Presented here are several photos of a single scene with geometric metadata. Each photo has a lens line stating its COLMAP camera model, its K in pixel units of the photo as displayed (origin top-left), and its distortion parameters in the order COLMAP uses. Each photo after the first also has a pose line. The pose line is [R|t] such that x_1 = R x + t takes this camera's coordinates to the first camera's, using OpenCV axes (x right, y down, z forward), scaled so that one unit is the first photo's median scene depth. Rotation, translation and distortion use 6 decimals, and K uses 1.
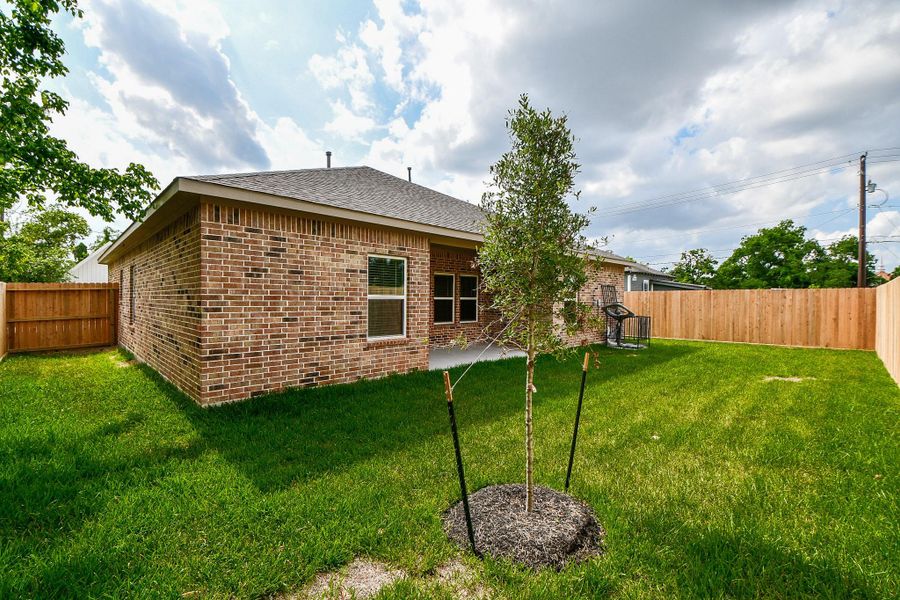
lens RADIAL K [[407.9, 0, 450.0], [0, 407.9, 300.0], [0, 0, 1]] dist [0.015084, -0.026060]
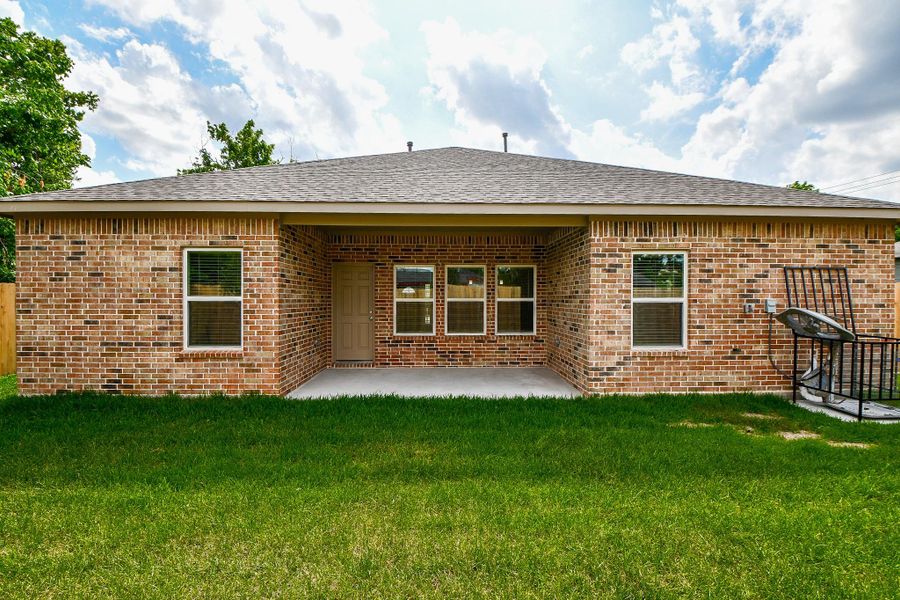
lens RADIAL K [[407.9, 0, 450.0], [0, 407.9, 300.0], [0, 0, 1]] dist [0.015084, -0.026060]
pose [[0.711611, -0.009427, -0.702510, 0.823856], [0.003793, 0.999947, -0.009575, 0.005518], [0.702563, 0.004149, 0.711609, 0.815446]]
